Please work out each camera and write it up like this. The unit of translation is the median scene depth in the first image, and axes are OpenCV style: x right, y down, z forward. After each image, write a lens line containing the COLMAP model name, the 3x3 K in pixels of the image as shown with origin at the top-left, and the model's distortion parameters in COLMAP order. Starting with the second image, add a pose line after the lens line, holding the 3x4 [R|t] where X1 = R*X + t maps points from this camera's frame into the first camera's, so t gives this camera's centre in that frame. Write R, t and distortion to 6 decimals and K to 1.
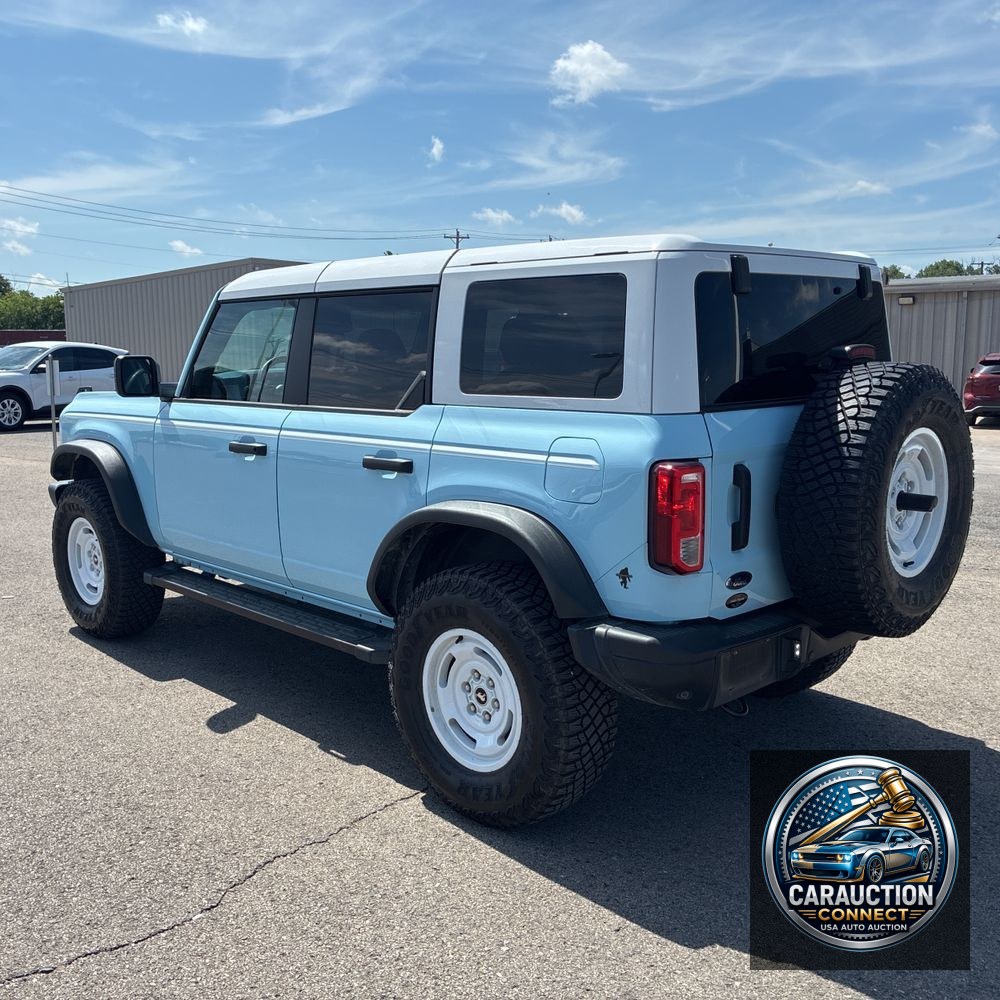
lens RADIAL K [[1016.7, 0, 495.5], [0, 1016.7, 473.5], [0, 0, 1]] dist [0.034939, -0.016648]
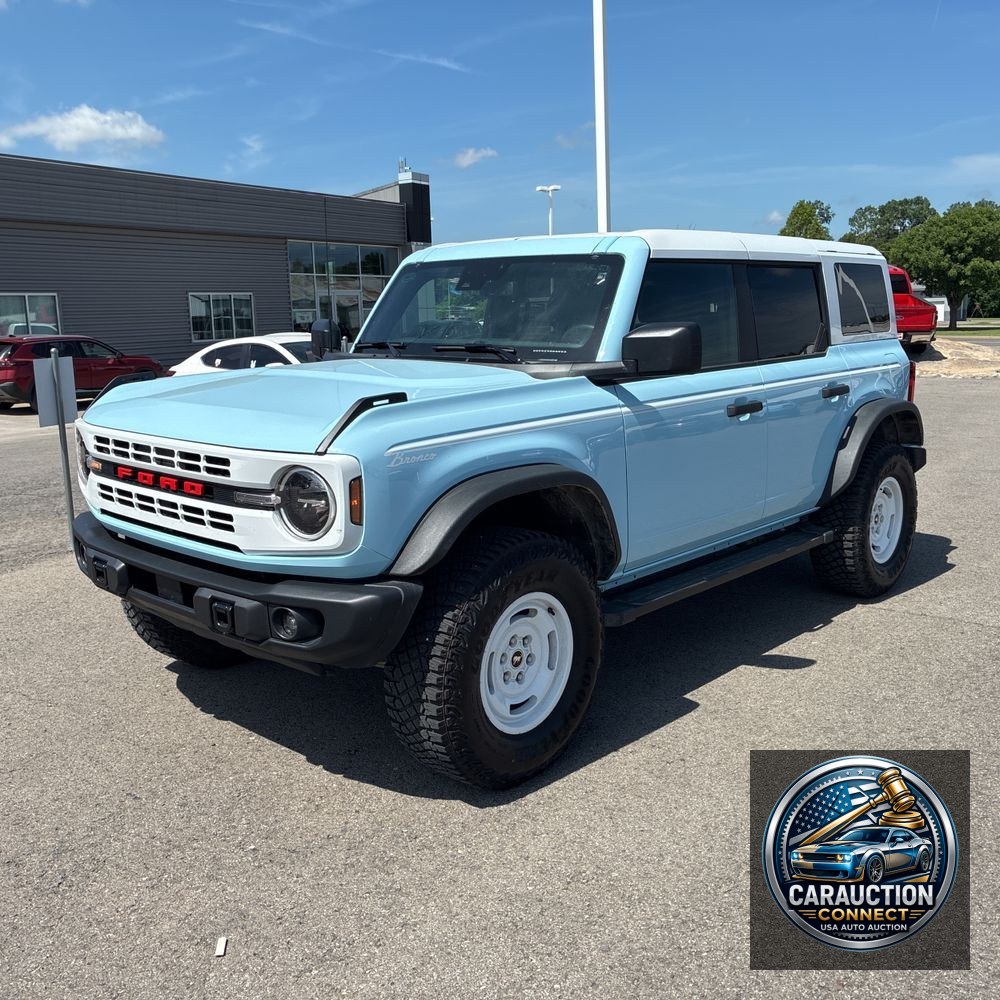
lens RADIAL K [[1040.3, 0, 496.5], [0, 1040.3, 473.4], [0, 0, 1]] dist [0.026561, 0.003216]
pose [[-0.058895, -0.150211, 0.986898, -1.320291], [0.150682, 0.975949, 0.157537, -0.169552], [-0.986826, 0.157986, -0.034845, 1.341703]]
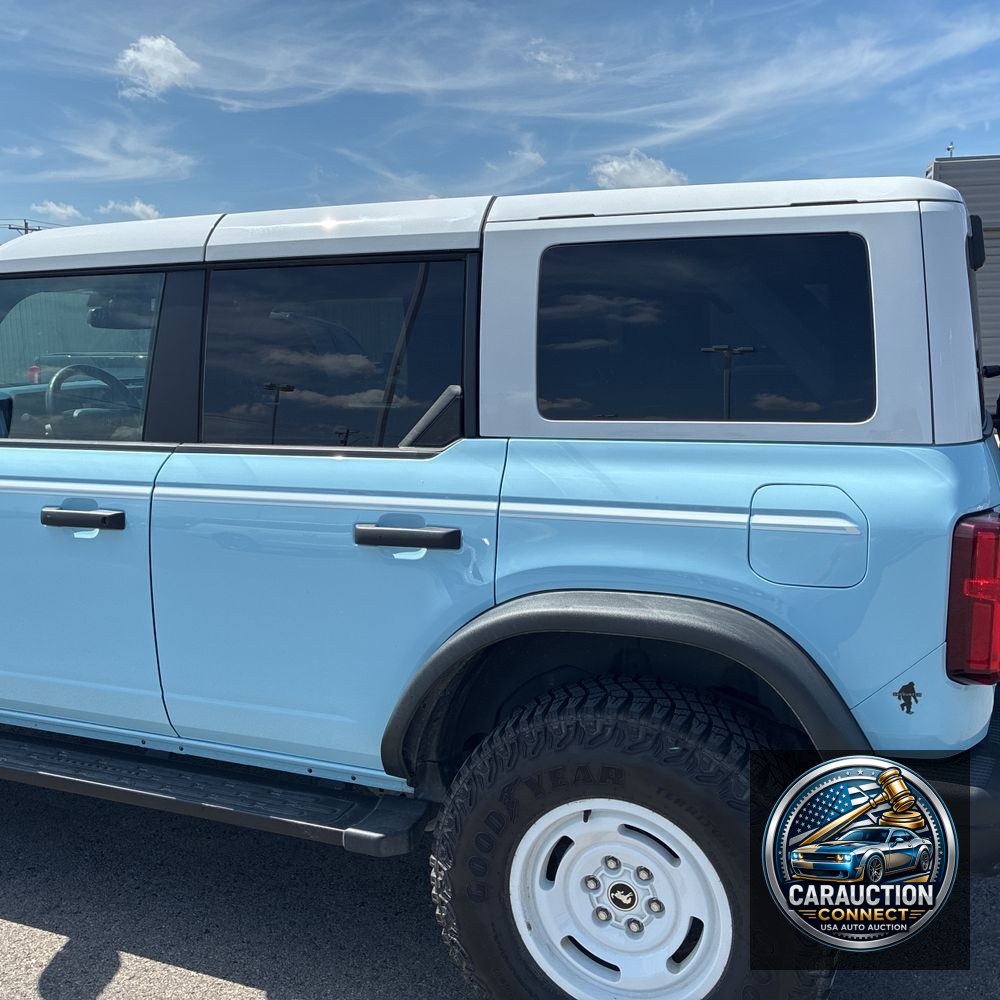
lens RADIAL K [[1016.7, 0, 495.5], [0, 1016.7, 473.5], [0, 0, 1]] dist [0.034939, -0.016648]
pose [[0.919846, -0.054343, 0.388497, -0.260634], [0.056397, 0.998390, 0.006122, -0.042660], [-0.388204, 0.016278, 0.921430, 0.358578]]
